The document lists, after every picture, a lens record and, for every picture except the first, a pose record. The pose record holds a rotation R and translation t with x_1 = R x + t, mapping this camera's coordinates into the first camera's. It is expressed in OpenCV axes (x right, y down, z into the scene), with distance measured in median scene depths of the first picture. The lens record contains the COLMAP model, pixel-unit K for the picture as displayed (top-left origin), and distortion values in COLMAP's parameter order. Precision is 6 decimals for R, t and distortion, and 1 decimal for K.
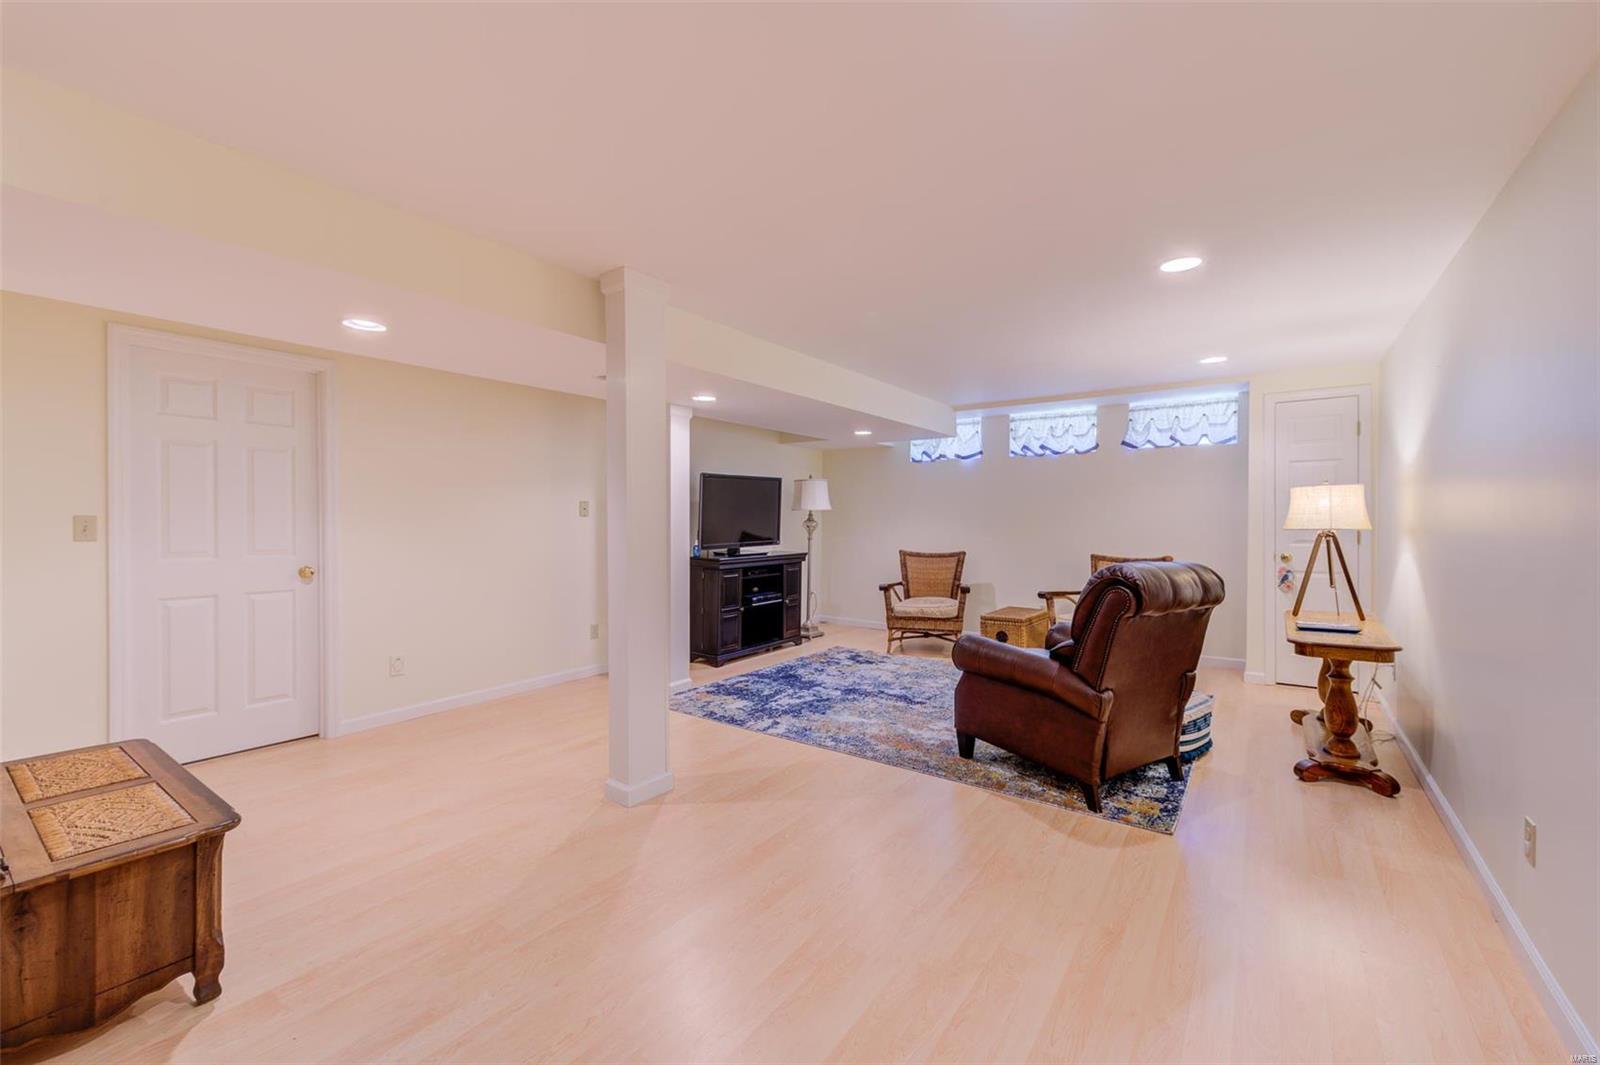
lens RADIAL K [[635.3, 0, 789.2], [0, 635.3, 532.9], [0, 0, 1]] dist [0.002254, 0.000060]
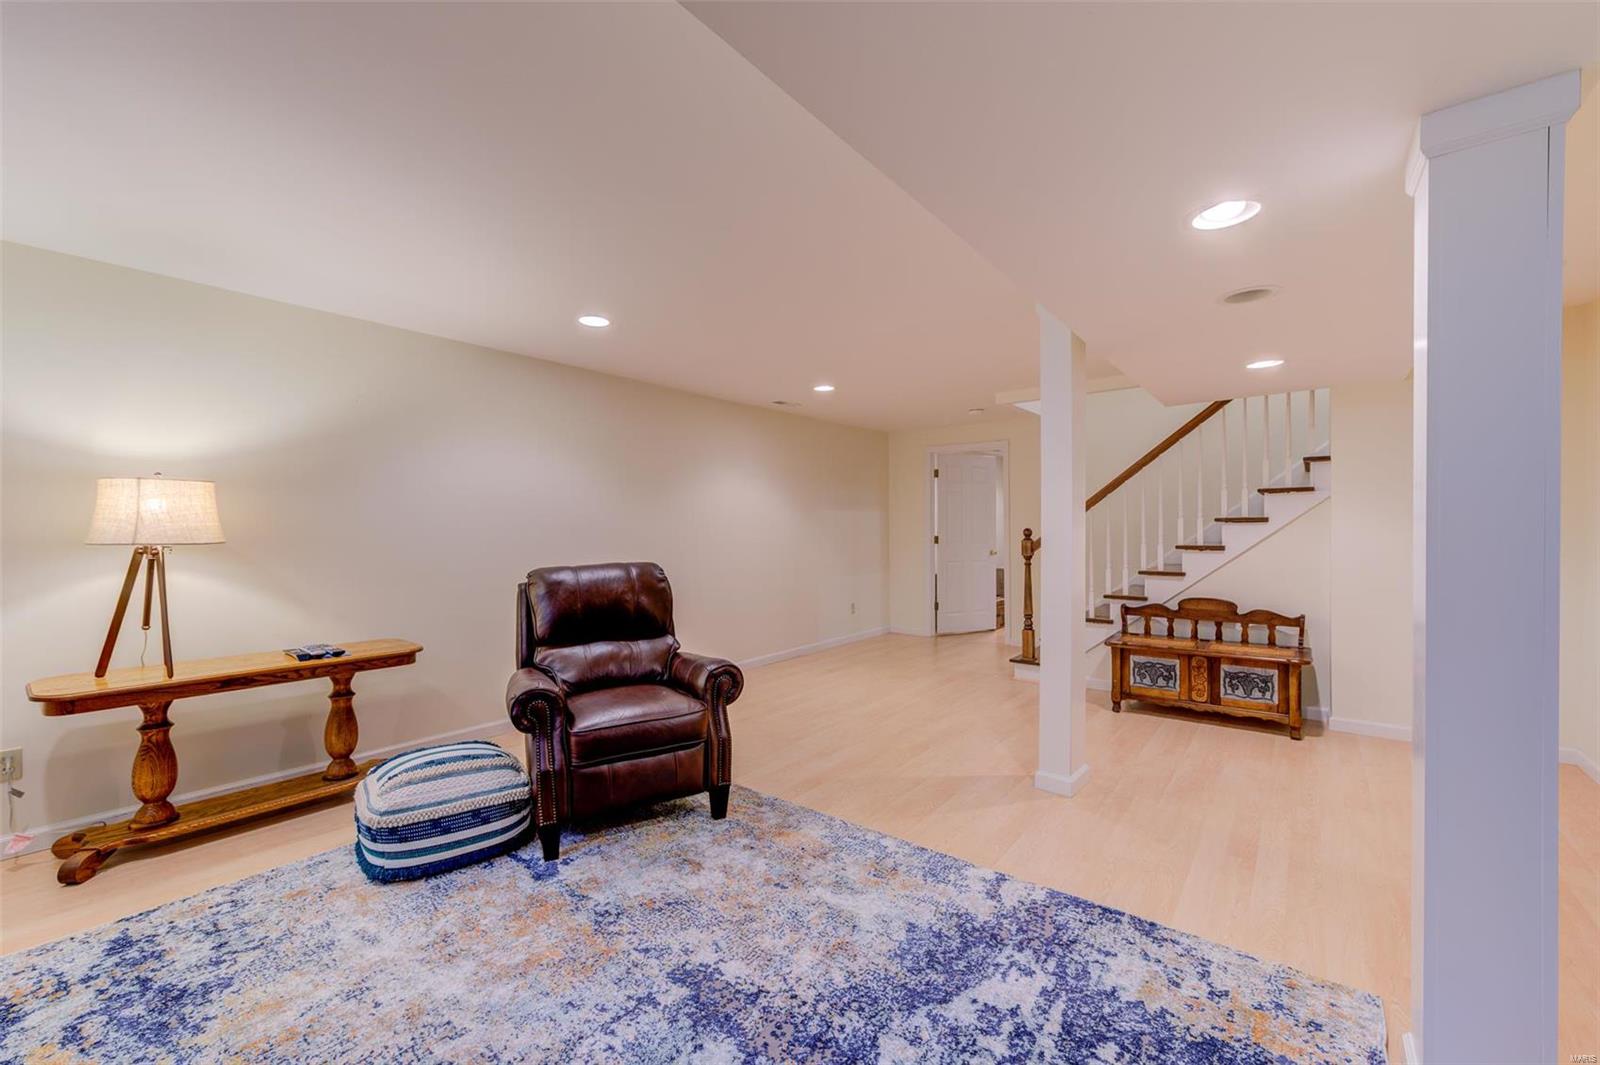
lens RADIAL K [[635.3, 0, 789.2], [0, 635.3, 532.9], [0, 0, 1]] dist [0.002254, 0.000060]
pose [[-0.999313, 0.004552, 0.036767, 0.125847], [0.005527, 0.999634, 0.026465, -0.029076], [-0.036633, 0.026650, -0.998973, 1.457837]]
